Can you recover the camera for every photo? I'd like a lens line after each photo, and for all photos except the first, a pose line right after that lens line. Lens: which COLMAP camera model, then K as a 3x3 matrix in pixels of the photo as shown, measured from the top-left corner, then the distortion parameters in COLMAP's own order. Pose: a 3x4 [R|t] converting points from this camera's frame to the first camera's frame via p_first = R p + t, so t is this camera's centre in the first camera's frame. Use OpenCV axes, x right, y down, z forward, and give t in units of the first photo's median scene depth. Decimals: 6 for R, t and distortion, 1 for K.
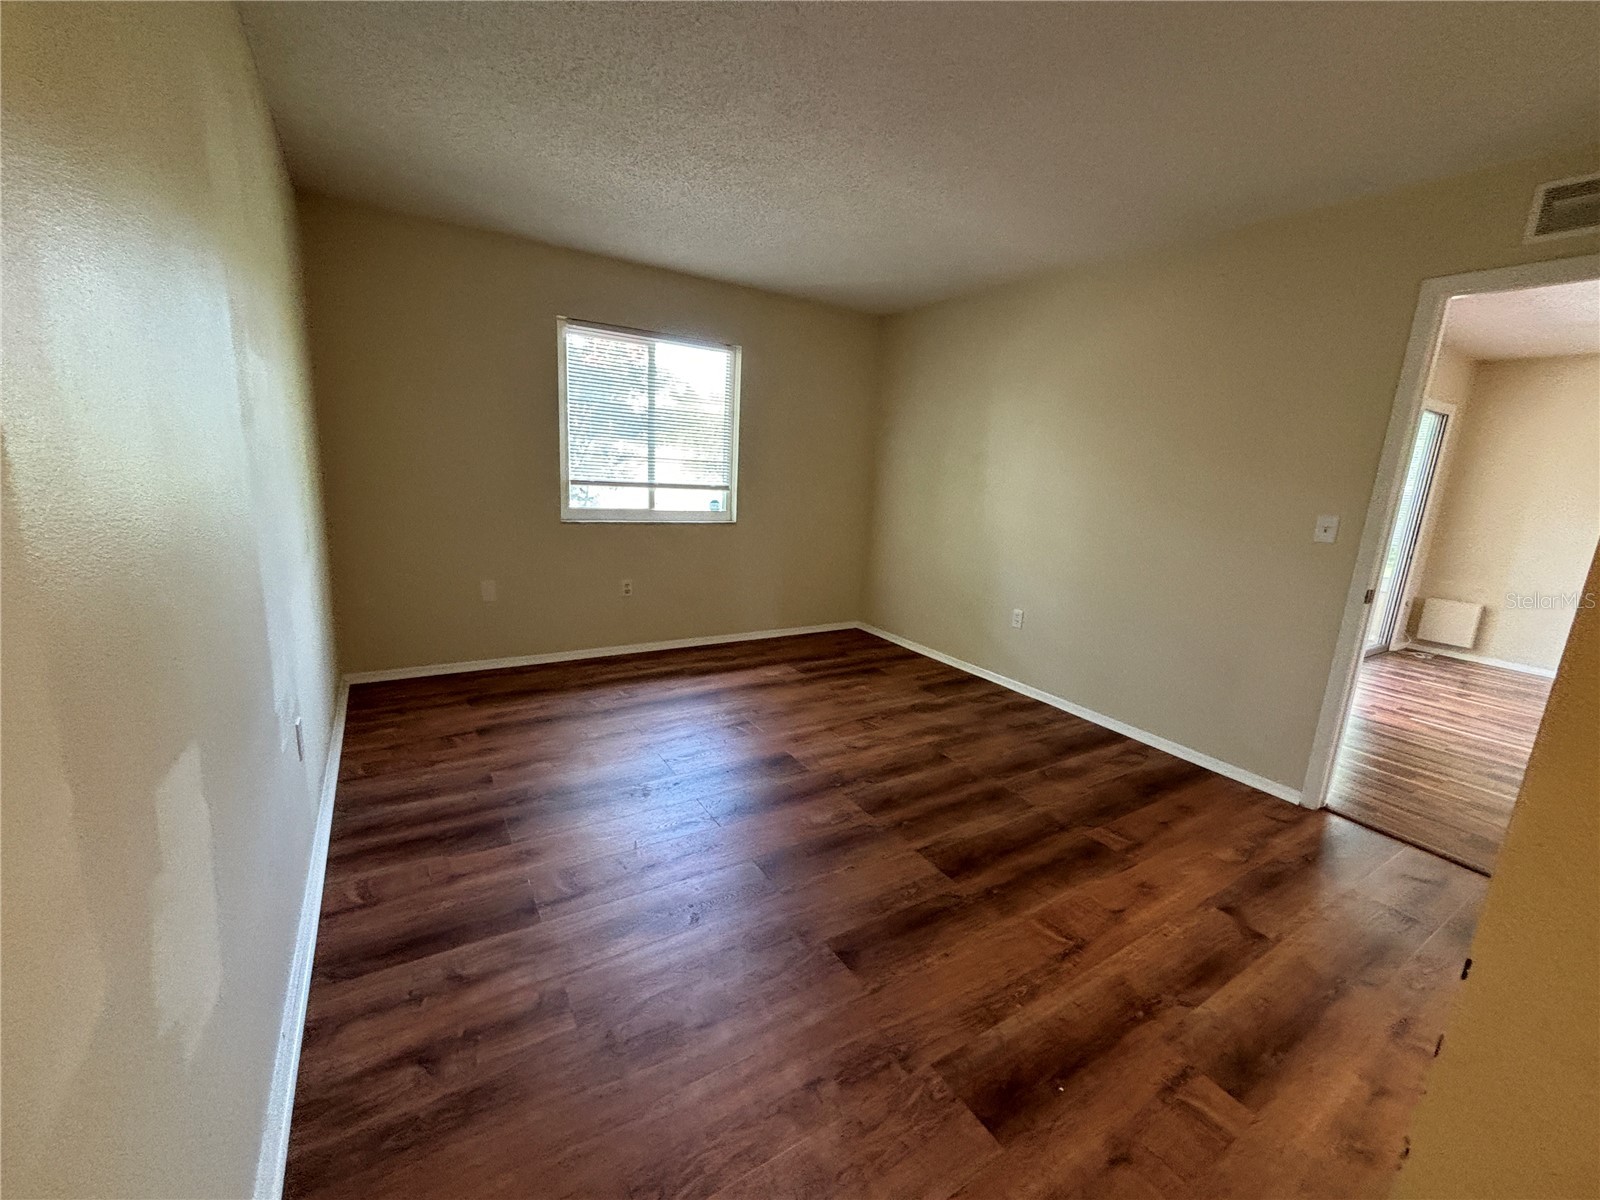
lens RADIAL K [[645.0, 0, 807.5], [0, 645.0, 600.2], [0, 0, 1]] dist [0.014956, -0.000013]
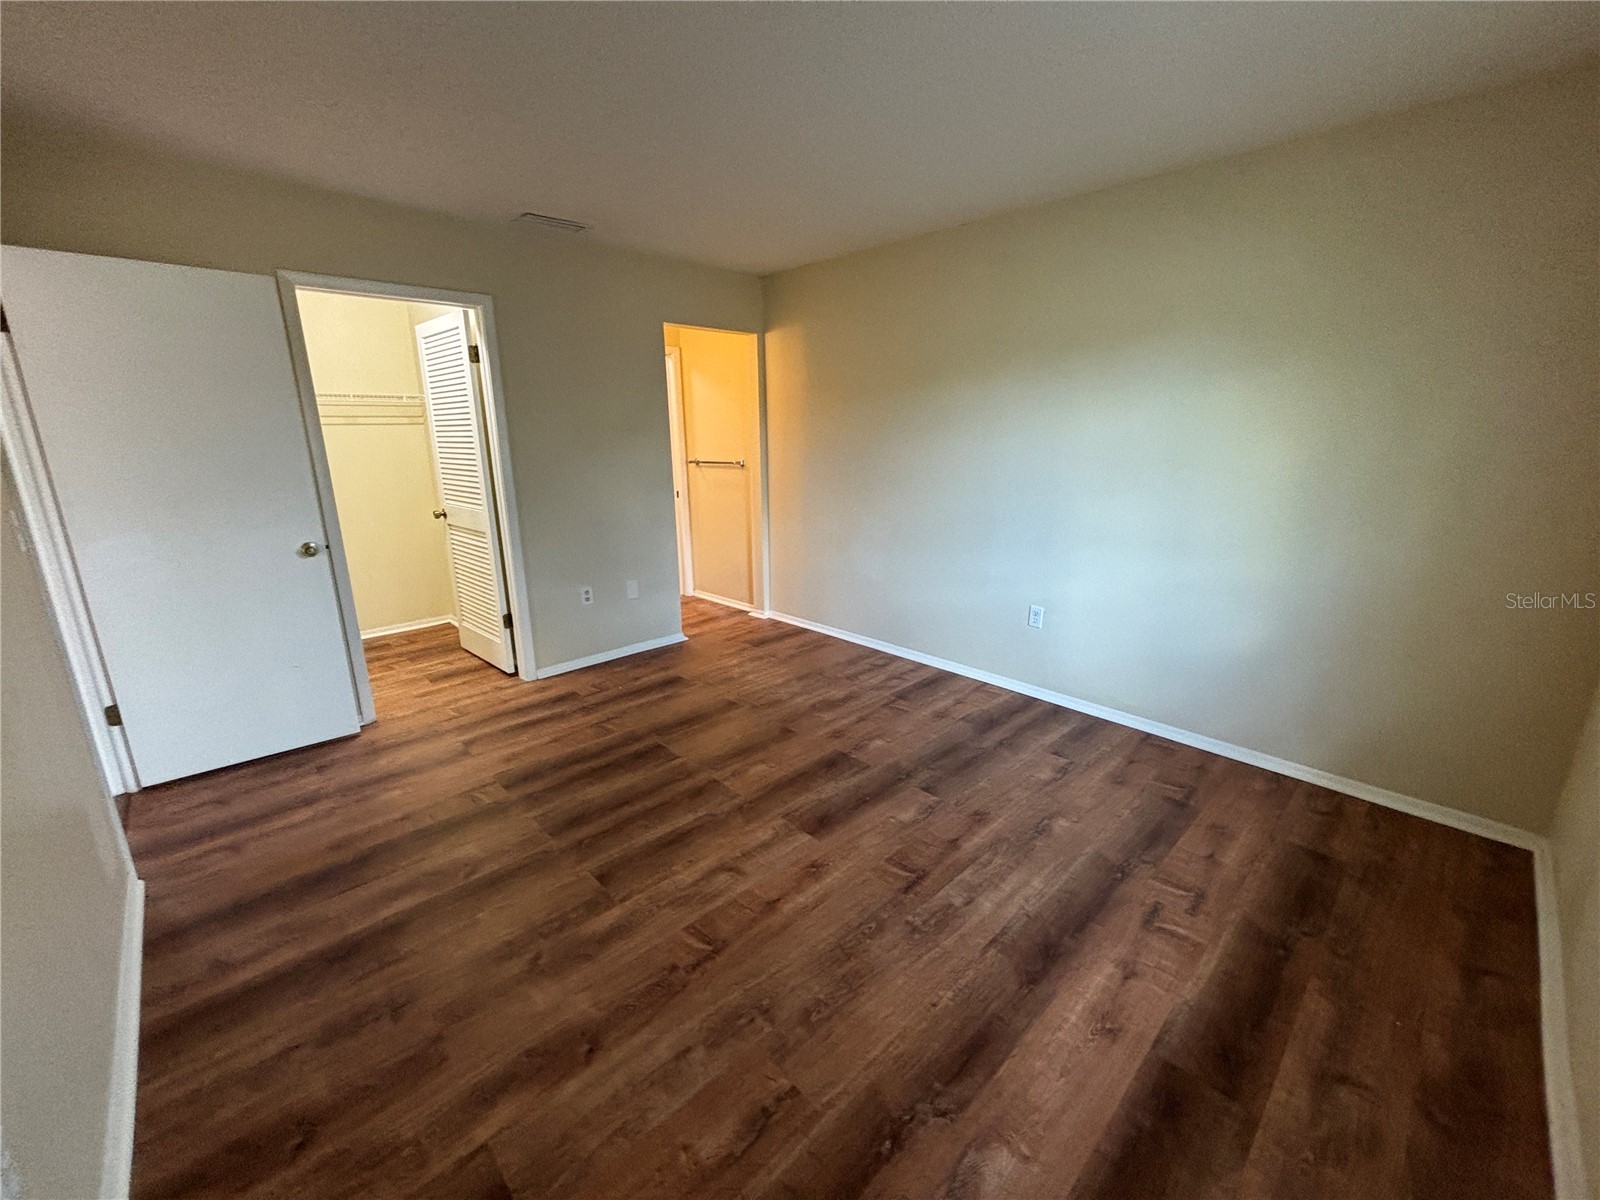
lens RADIAL K [[640.4, 0, 800.6], [0, 640.4, 602.0], [0, 0, 1]] dist [0.000591, 0.000408]
pose [[-0.981383, -0.001586, -0.192053, 0.150080], [-0.088428, 0.891402, 0.444504, -0.392462], [0.170491, 0.453212, -0.874947, 1.696641]]
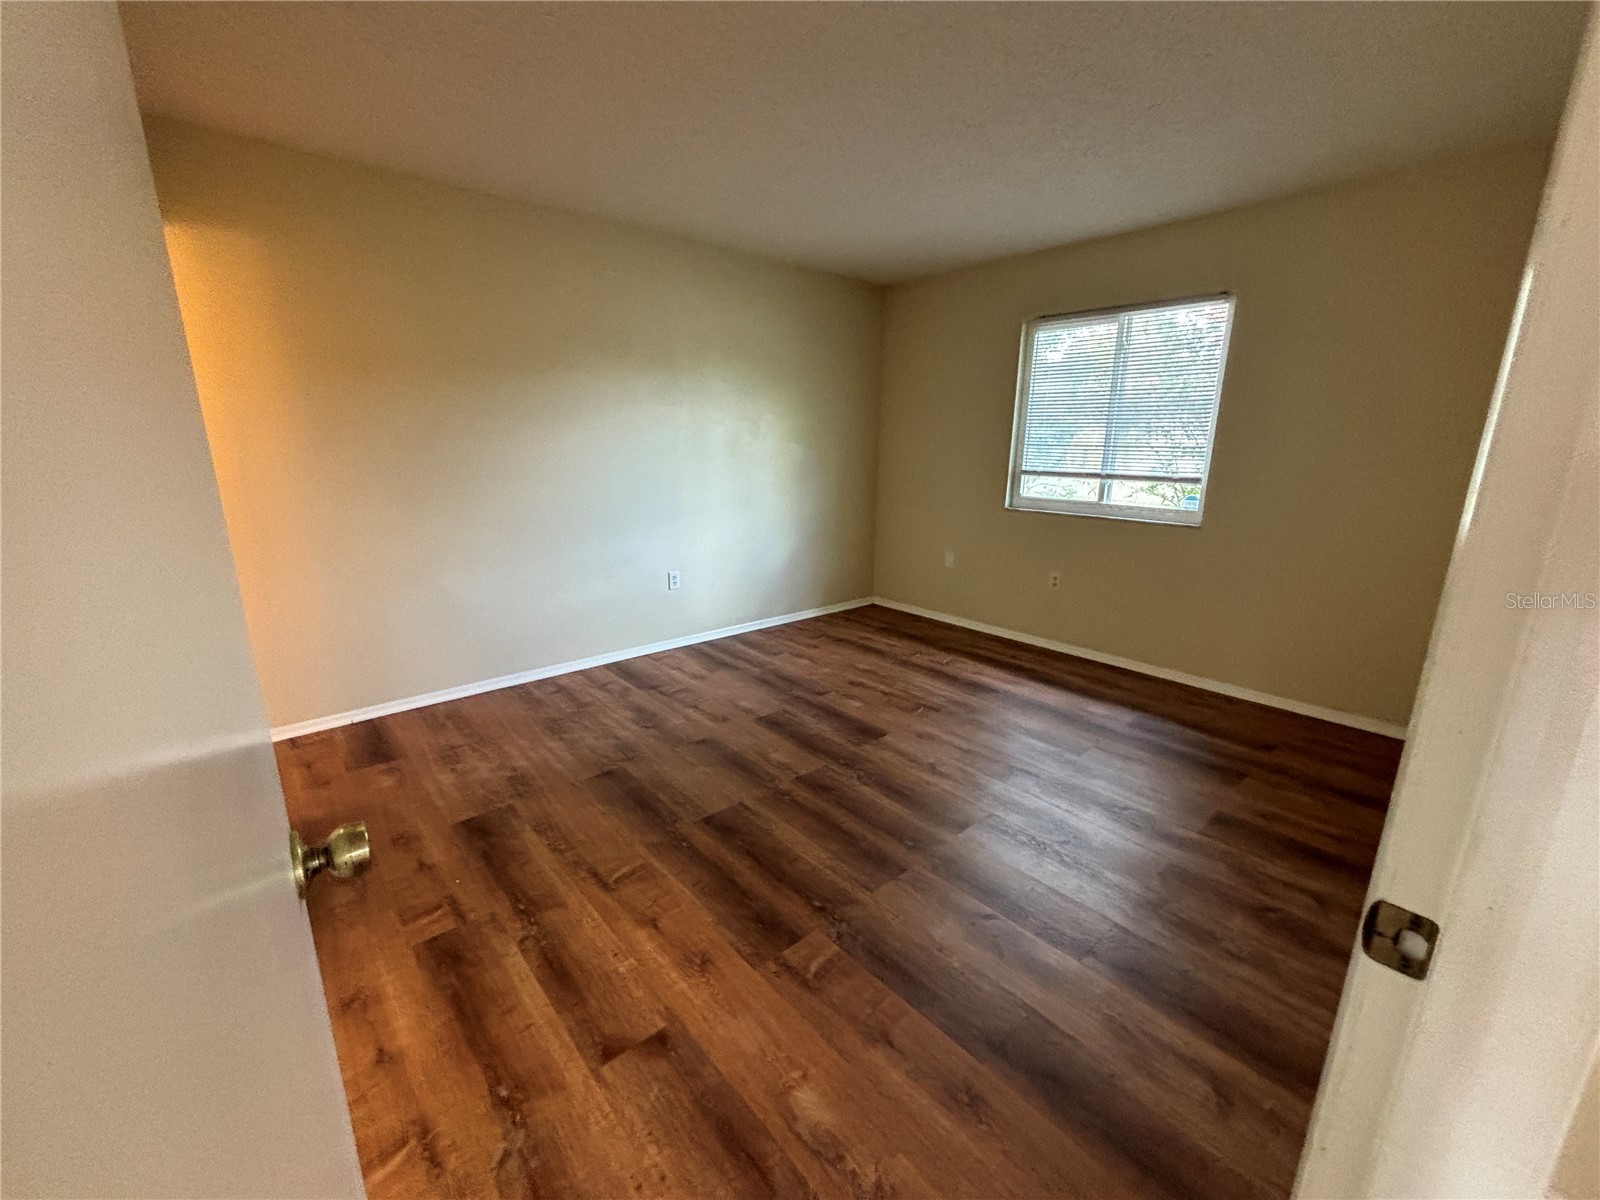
lens RADIAL K [[647.3, 0, 801.4], [0, 647.3, 598.4], [0, 0, 1]] dist [-0.002228, 0.000596]
pose [[0.144601, 0.181596, -0.972684, 0.972463], [-0.205349, 0.967121, 0.150030, -0.096824], [0.967947, 0.178045, 0.177137, 0.721450]]
